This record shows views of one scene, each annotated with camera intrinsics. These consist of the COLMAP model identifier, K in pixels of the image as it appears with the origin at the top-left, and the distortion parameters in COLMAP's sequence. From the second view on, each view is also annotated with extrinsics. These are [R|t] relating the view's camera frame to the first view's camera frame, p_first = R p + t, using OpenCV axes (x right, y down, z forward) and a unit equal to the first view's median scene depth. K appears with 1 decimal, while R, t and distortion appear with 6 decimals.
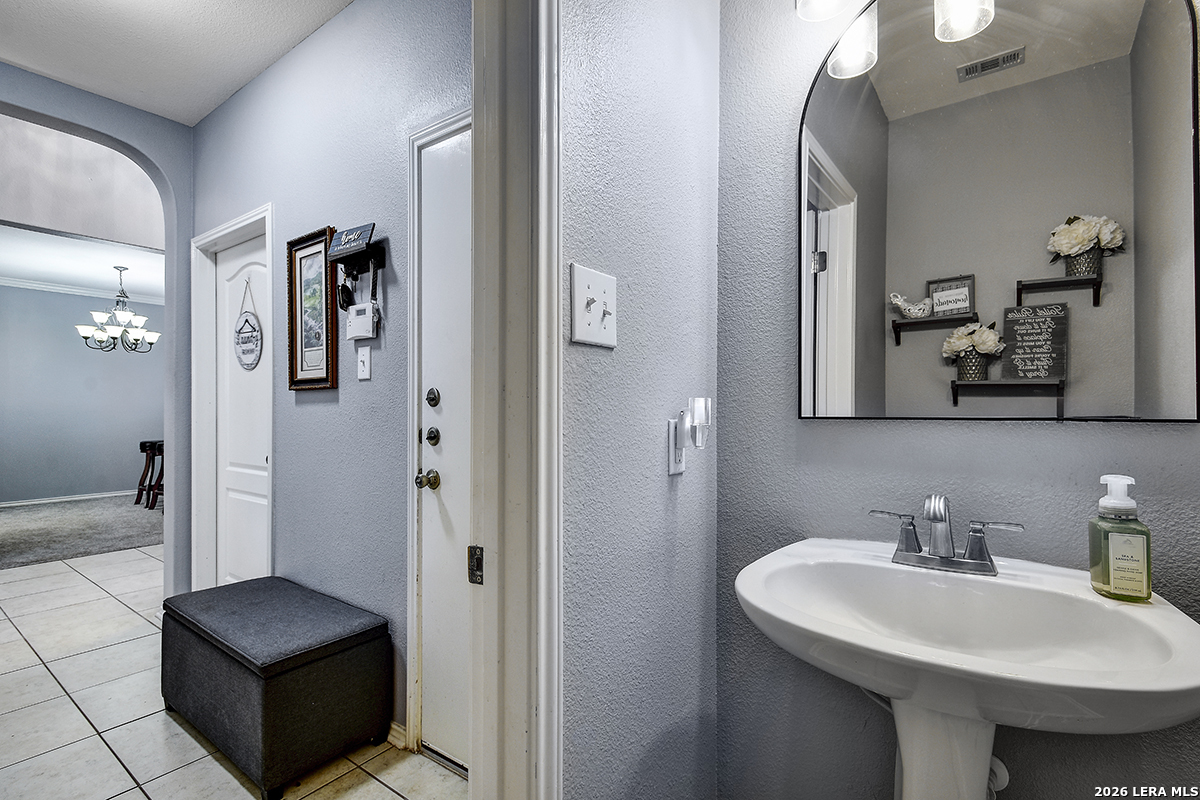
lens RADIAL K [[548.0, 0, 599.6], [0, 548.0, 418.2], [0, 0, 1]] dist [0.000291, -0.000055]
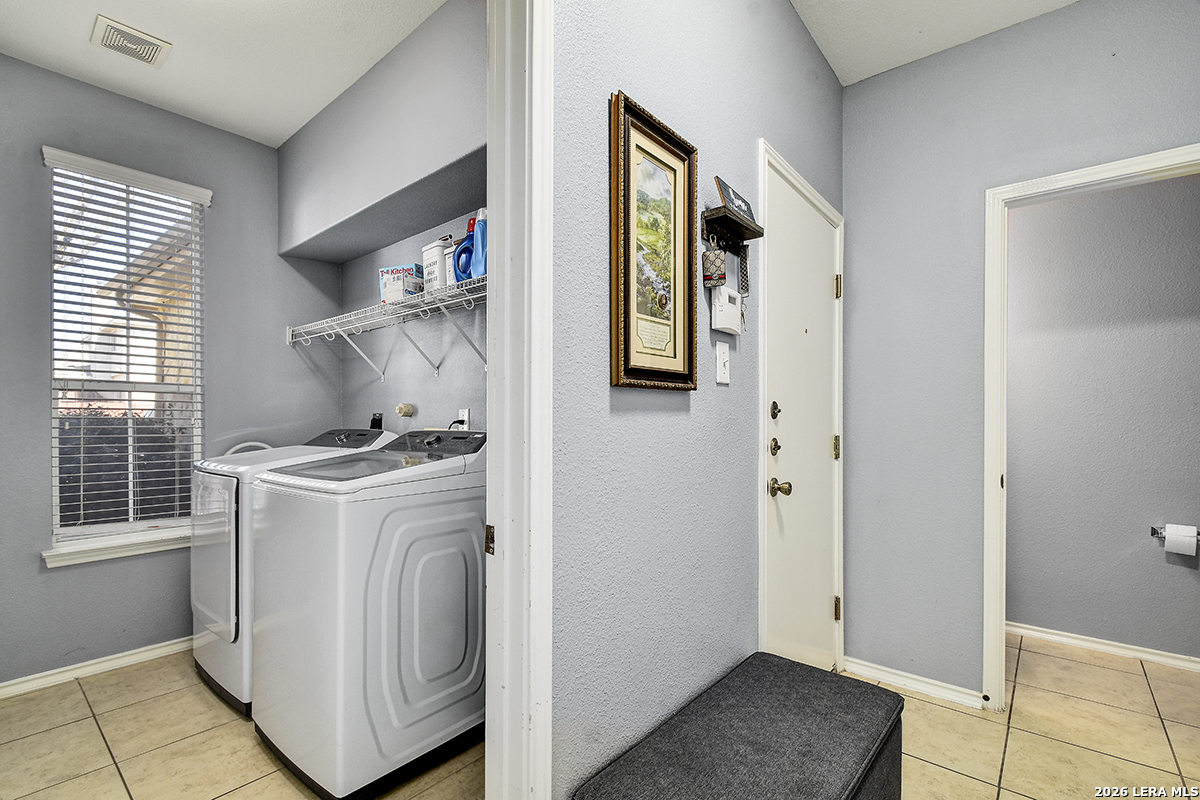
lens RADIAL K [[548.0, 0, 599.6], [0, 548.0, 418.2], [0, 0, 1]] dist [0.000291, -0.000055]
pose [[0.067097, -0.005438, 0.997732, -1.222179], [0.005171, 0.999974, 0.005103, -0.025603], [-0.997733, 0.004817, 0.067124, 1.116670]]
